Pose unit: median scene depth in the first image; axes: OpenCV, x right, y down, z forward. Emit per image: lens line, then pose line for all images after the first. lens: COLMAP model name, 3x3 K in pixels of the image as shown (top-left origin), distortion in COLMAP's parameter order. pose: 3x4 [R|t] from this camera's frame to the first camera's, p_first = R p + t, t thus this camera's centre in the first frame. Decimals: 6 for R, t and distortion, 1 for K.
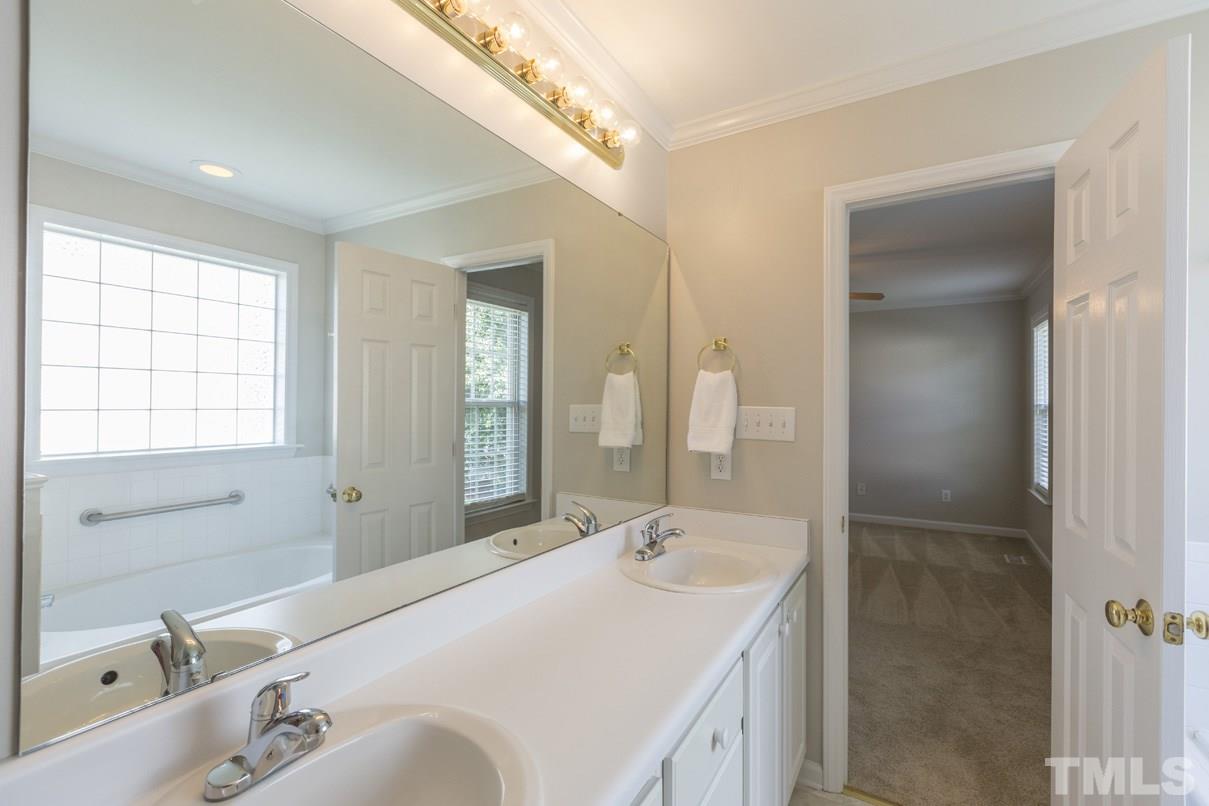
lens RADIAL K [[536.7, 0, 610.3], [0, 536.7, 398.8], [0, 0, 1]] dist [0.000331, 0.000389]
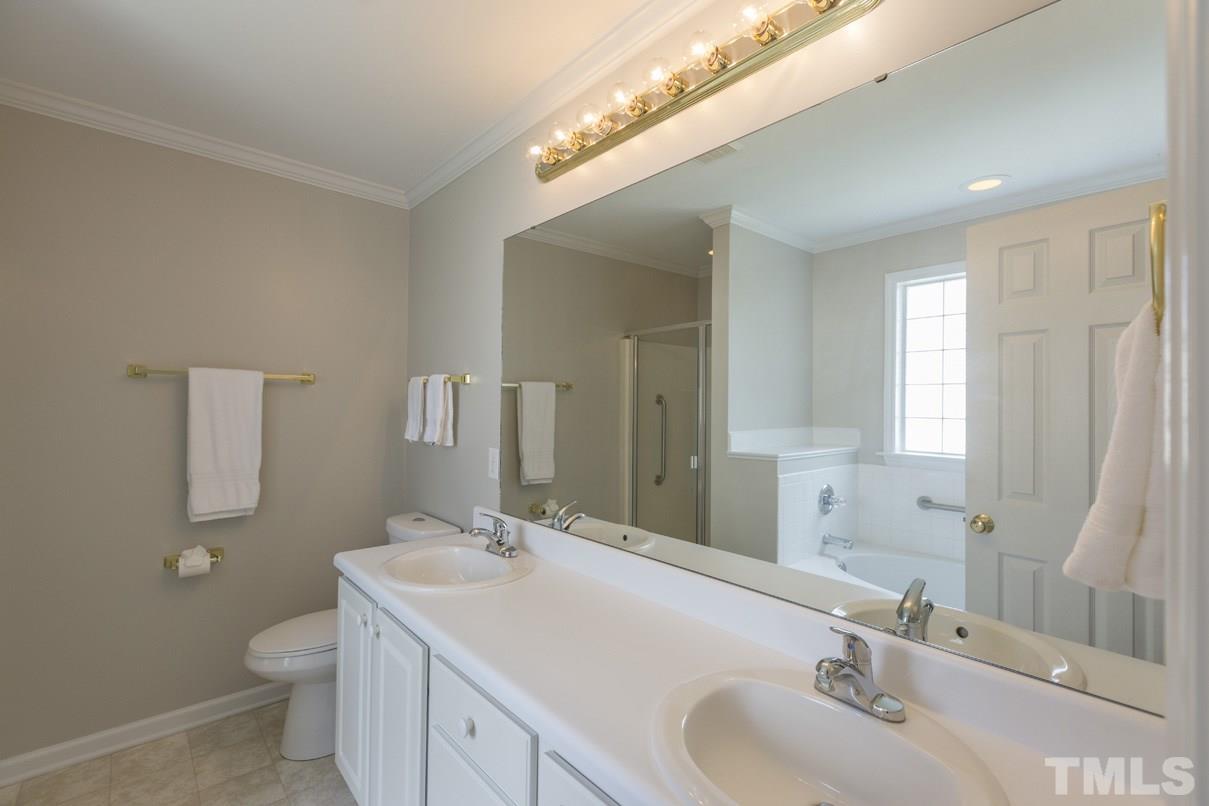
lens RADIAL K [[536.7, 0, 610.3], [0, 536.7, 398.8], [0, 0, 1]] dist [0.000331, 0.000389]
pose [[-0.295950, -0.021350, -0.954965, 0.463739], [-0.006676, 0.999772, -0.020283, 0.006149], [0.955180, 0.000373, -0.296025, 0.663343]]
